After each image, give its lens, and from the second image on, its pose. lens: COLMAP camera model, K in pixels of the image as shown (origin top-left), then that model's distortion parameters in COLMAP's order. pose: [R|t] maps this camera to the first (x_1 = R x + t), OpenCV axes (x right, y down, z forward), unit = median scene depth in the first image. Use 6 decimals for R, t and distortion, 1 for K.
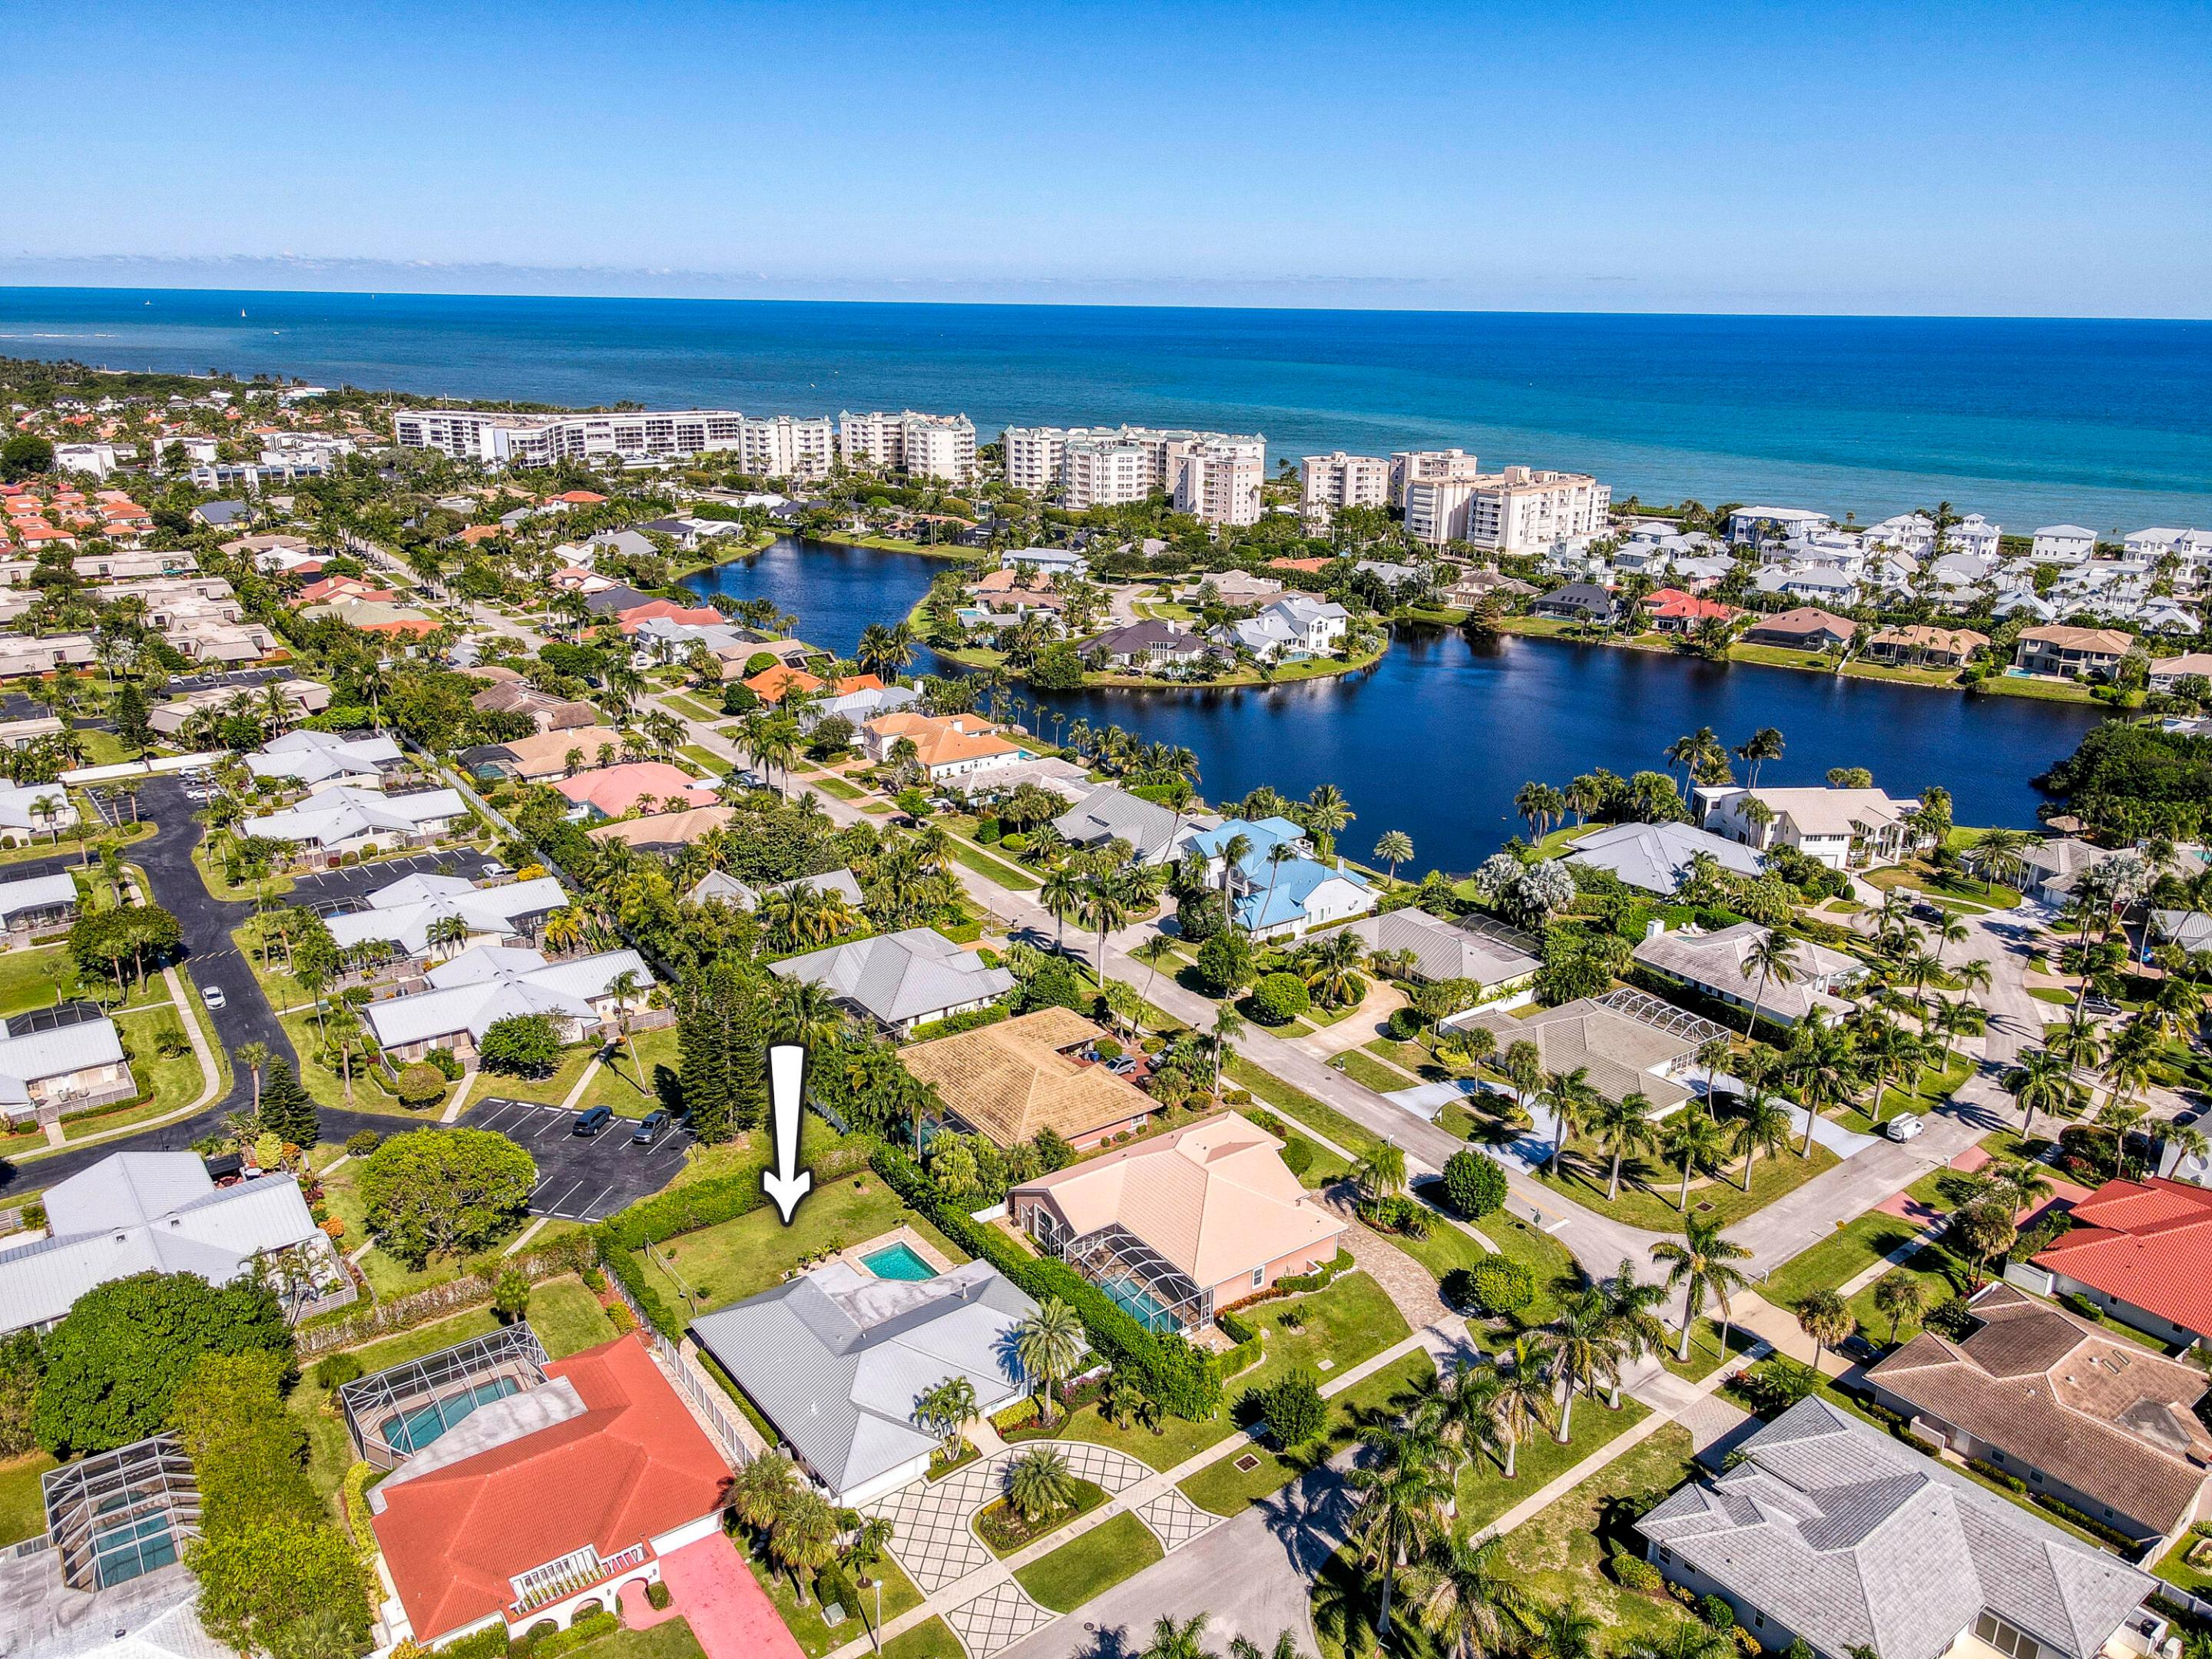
lens RADIAL K [[1575.8, 0, 1106.0], [0, 1575.8, 829.5], [0, 0, 1]] dist [0.015493, 0.001916]
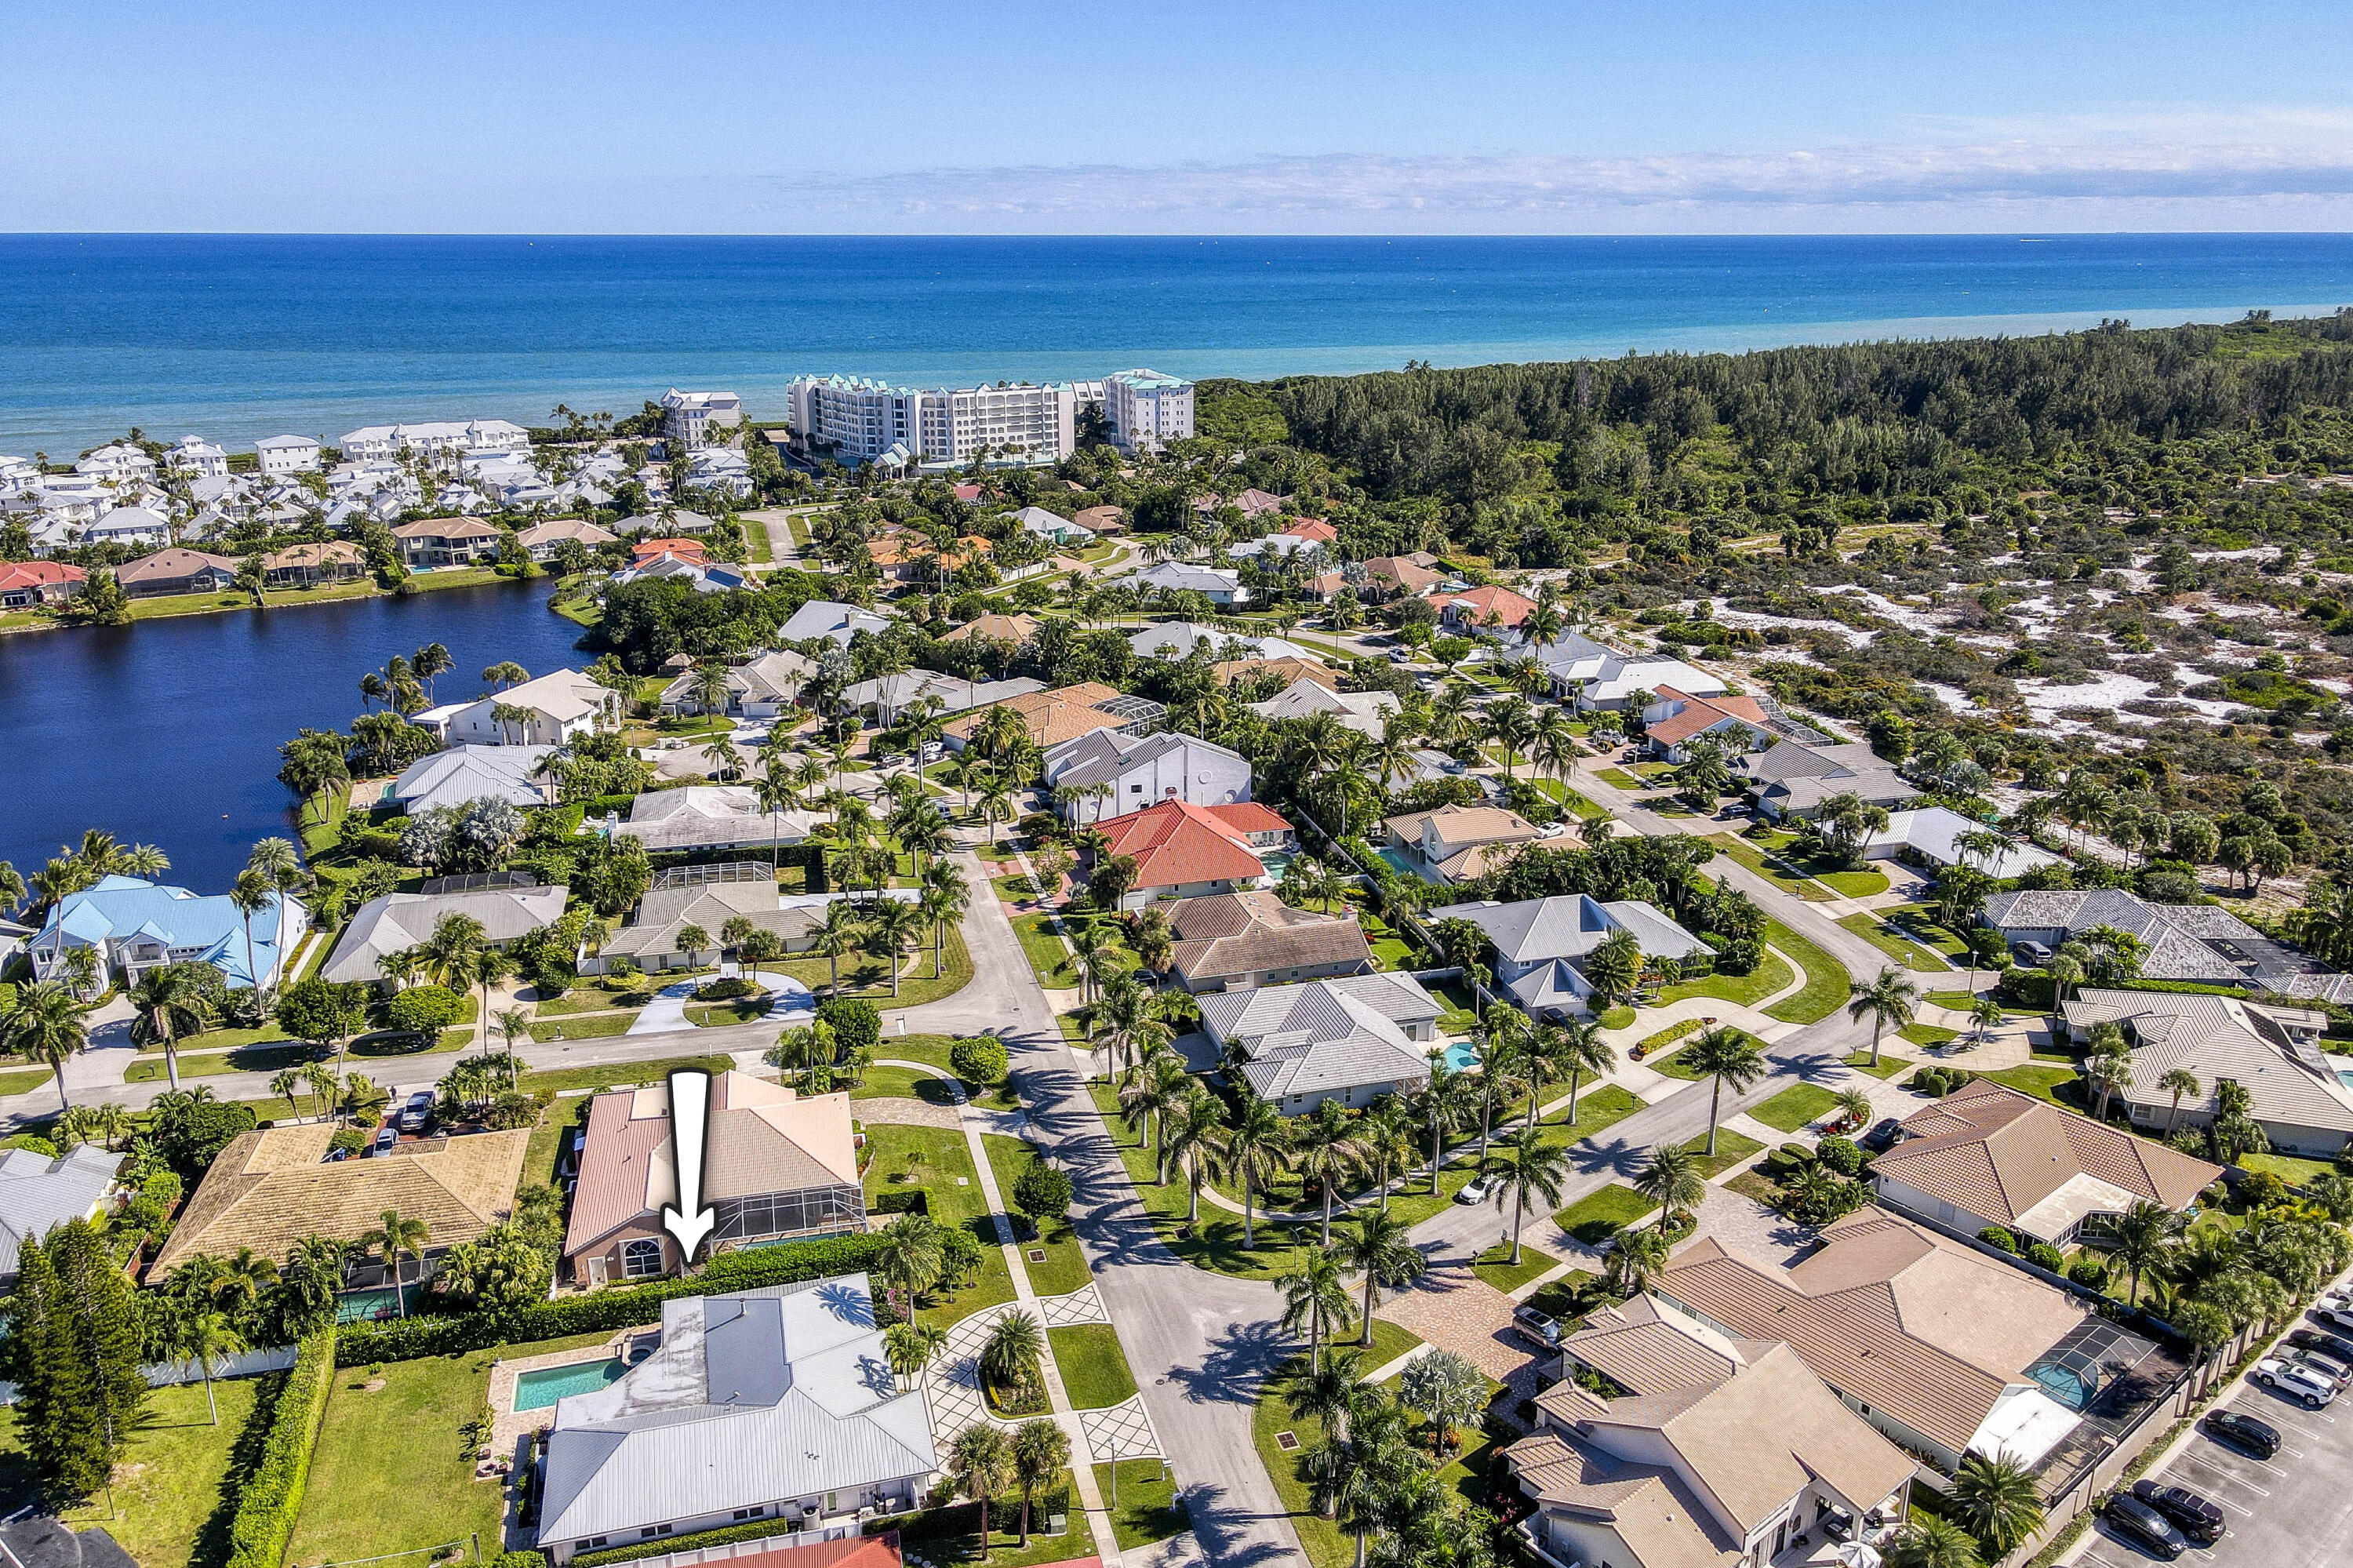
lens RADIAL K [[1720.2, 0, 1176.5], [0, 1720.2, 784.0], [0, 0, 1]] dist [0.003358, 0.002426]
pose [[0.378381, -0.295911, 0.877077, -0.415288], [0.297003, 0.936239, 0.187741, -0.051719], [-0.876708, 0.189457, 0.442141, 0.160777]]
